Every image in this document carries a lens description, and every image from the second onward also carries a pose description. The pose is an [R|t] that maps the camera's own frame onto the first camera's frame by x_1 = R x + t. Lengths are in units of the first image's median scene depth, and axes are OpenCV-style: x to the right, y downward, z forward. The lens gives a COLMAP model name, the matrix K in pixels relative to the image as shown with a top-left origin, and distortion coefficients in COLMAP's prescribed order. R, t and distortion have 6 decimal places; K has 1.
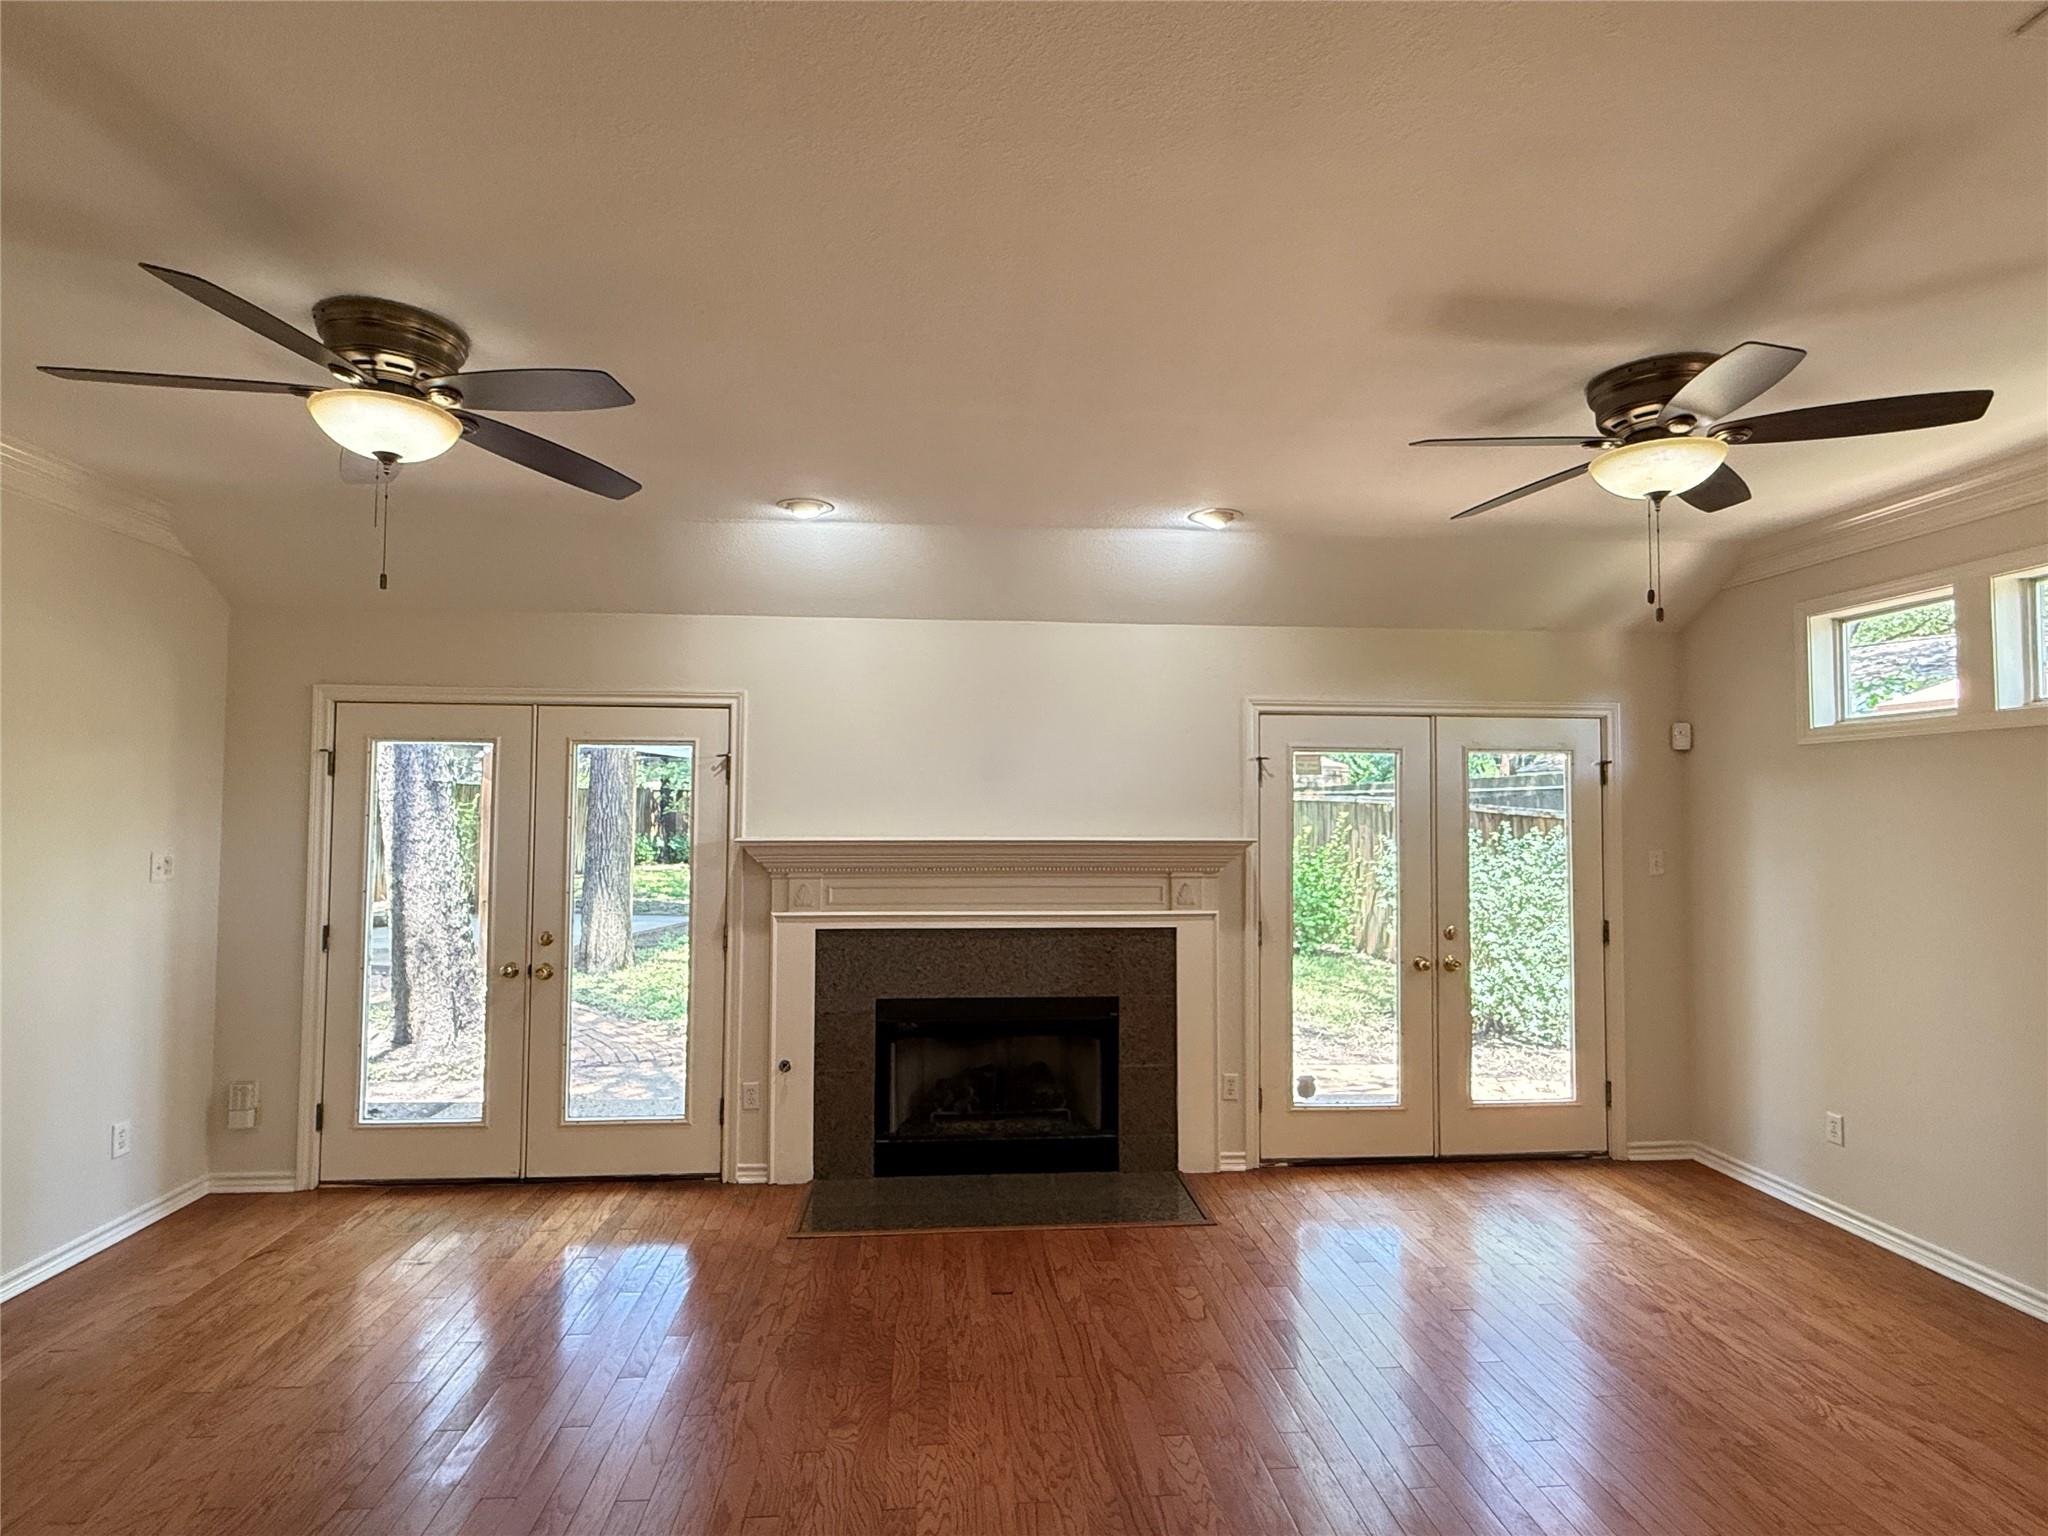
lens RADIAL K [[1033.6, 0, 1024.0], [0, 1033.6, 768.0], [0, 0, 1]] dist [0.000699, 0.000044]
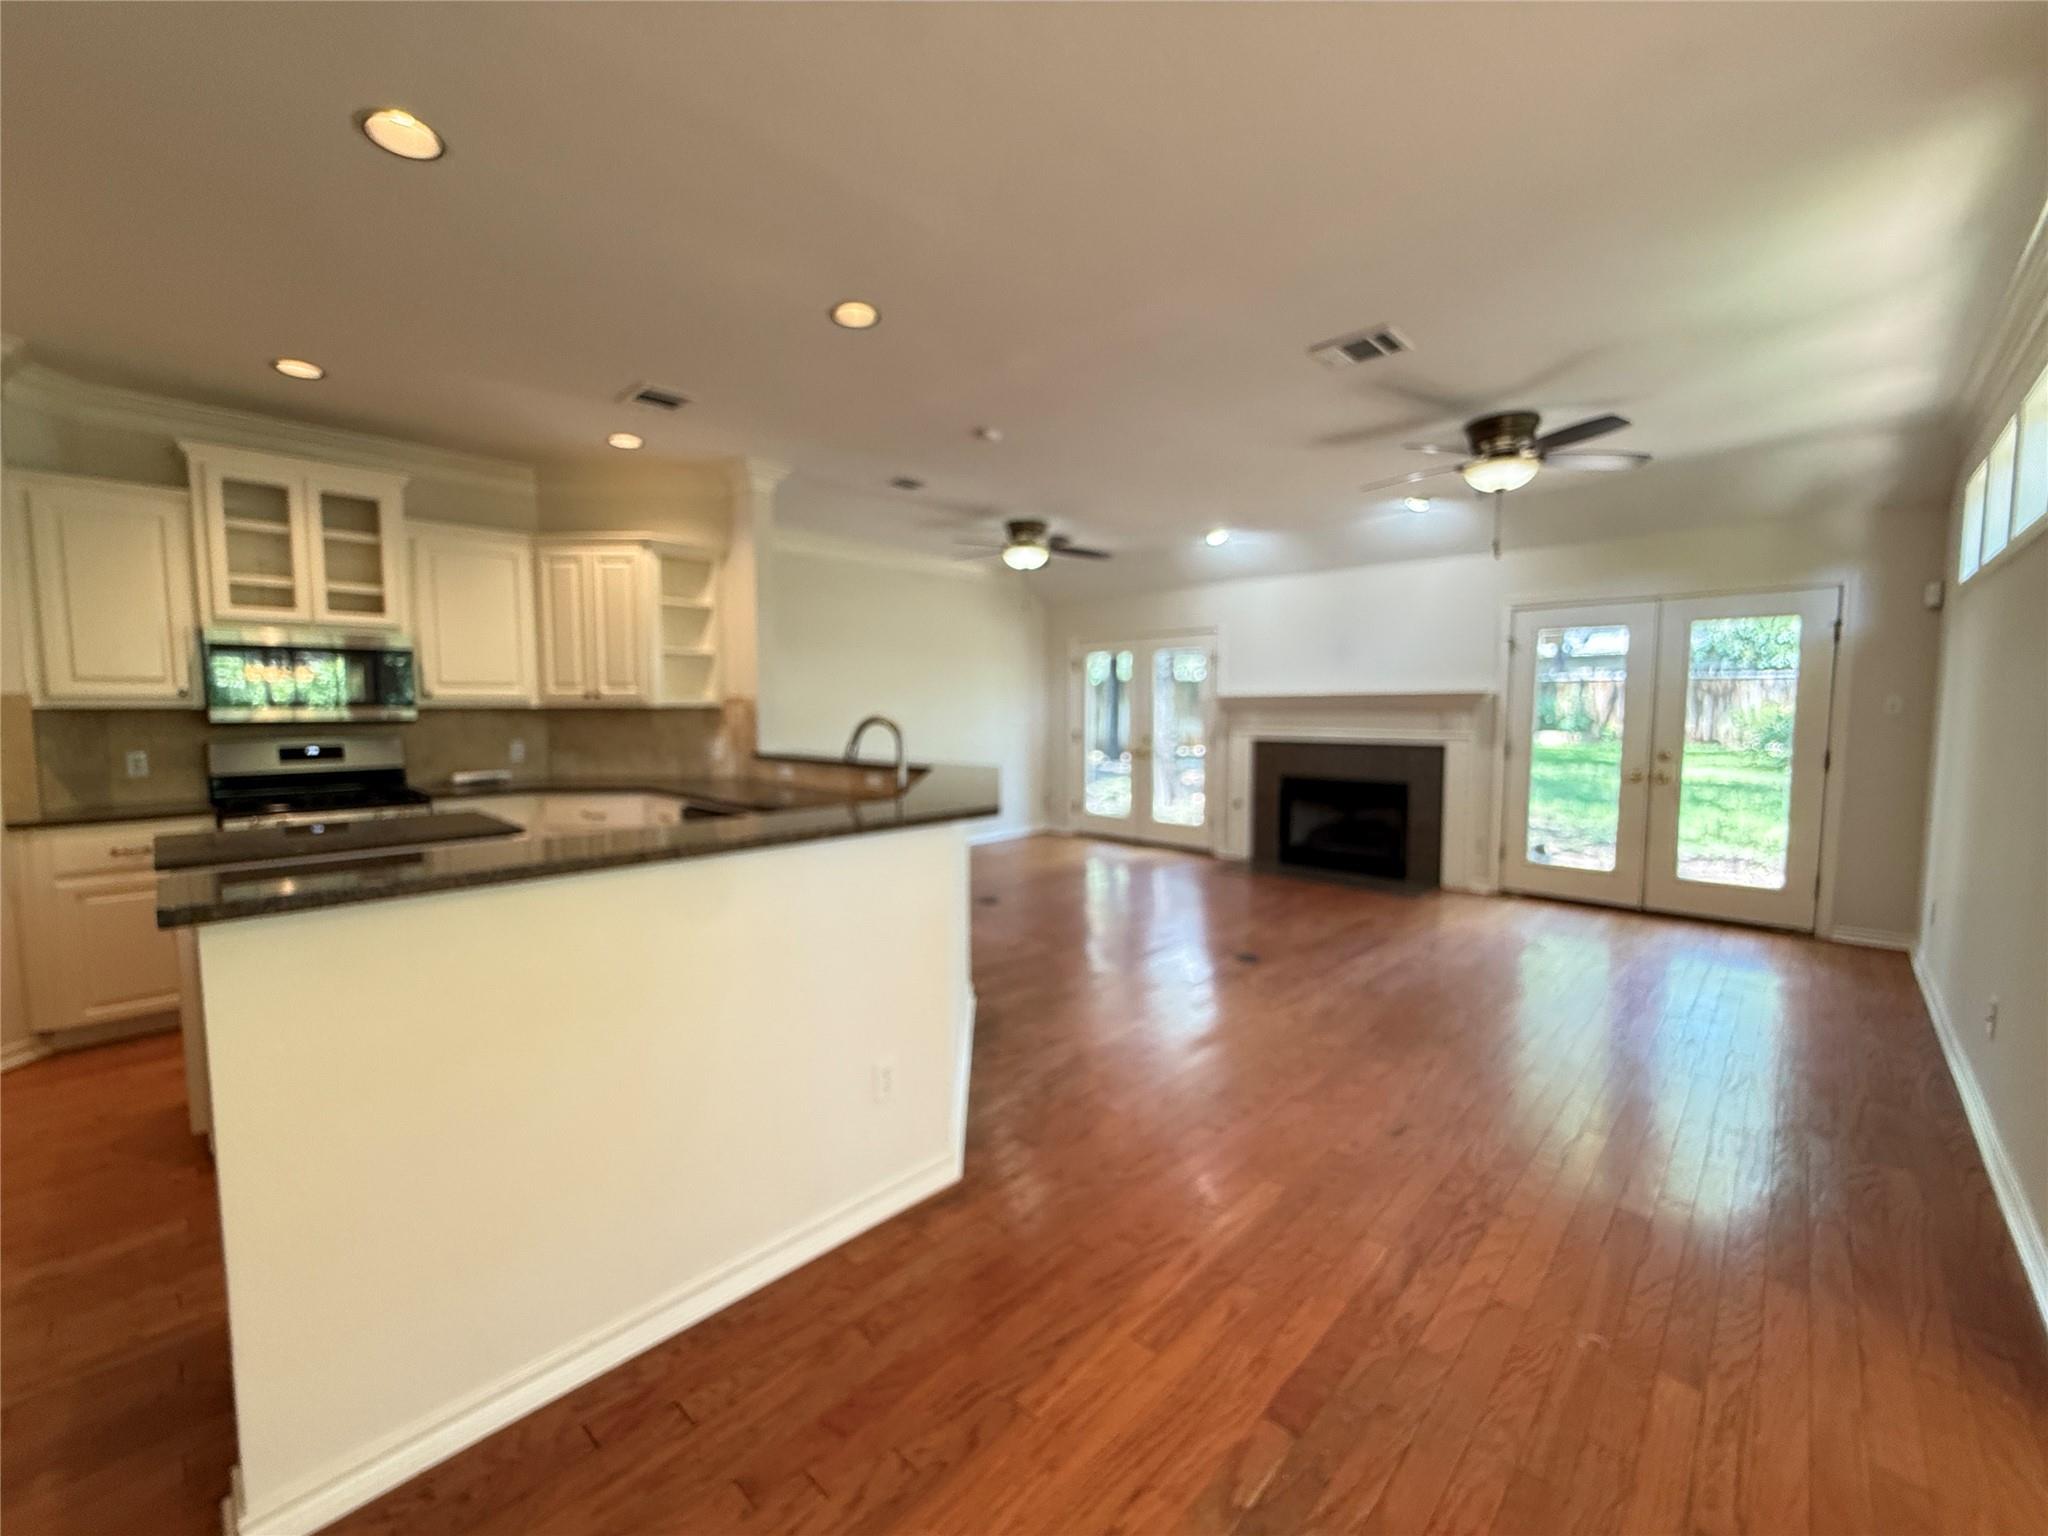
lens RADIAL K [[817.2, 0, 1019.2], [0, 817.2, 768.5], [0, 0, 1]] dist [-0.000524, 0.000073]
pose [[0.663668, 0.049928, -0.746359, 0.677883], [0.035819, 0.994504, 0.098379, 0.038011], [0.747169, -0.092025, 0.658233, -0.394215]]
